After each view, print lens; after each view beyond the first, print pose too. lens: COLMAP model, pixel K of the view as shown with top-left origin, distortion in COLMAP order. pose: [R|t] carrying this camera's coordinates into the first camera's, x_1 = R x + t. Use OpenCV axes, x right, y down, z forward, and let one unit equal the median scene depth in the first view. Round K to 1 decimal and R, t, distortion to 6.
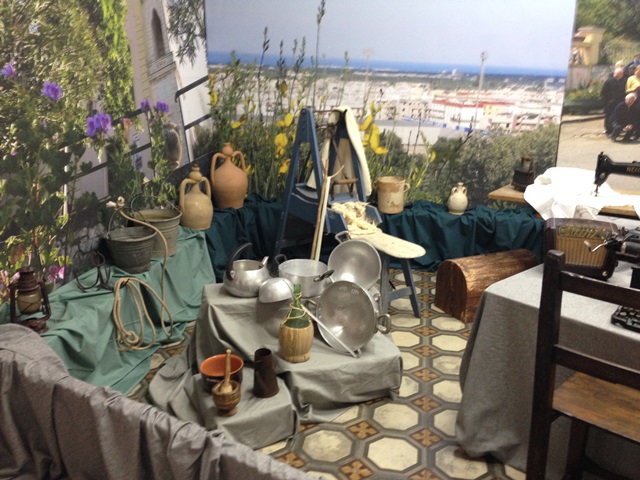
lens RADIAL K [[581.3, 0, 318.8], [0, 581.3, 235.3], [0, 0, 1]] dist [0.106650, -0.178961]
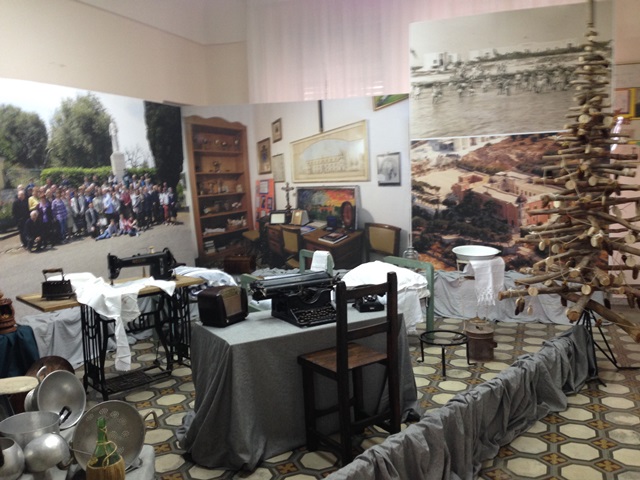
lens RADIAL K [[581.3, 0, 318.8], [0, 581.3, 235.3], [0, 0, 1]] dist [0.106650, -0.178961]
pose [[0.185115, -0.110293, 0.976508, -0.509916], [0.297950, 0.953209, 0.051179, -0.082279], [-0.936460, 0.281476, 0.209315, 0.227497]]
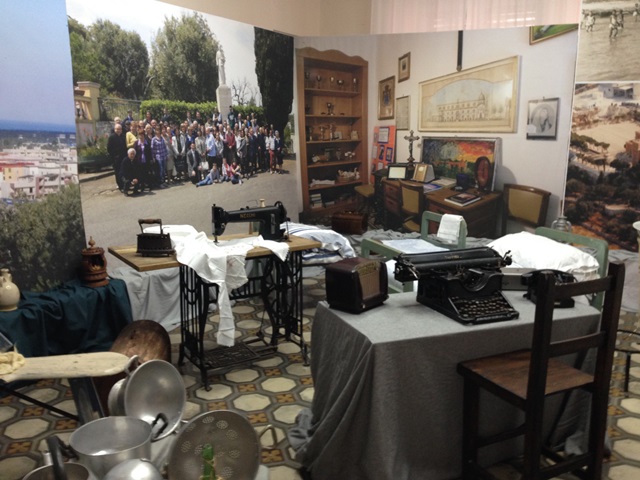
lens RADIAL K [[585.2, 0, 320.0], [0, 585.2, 240.0], [0, 0, 1]] dist [0.088257, -0.150070]
pose [[0.329589, -0.176343, 0.927510, -0.337100], [0.244785, 0.964769, 0.096443, -0.102257], [-0.911840, 0.195254, 0.361143, 0.349929]]
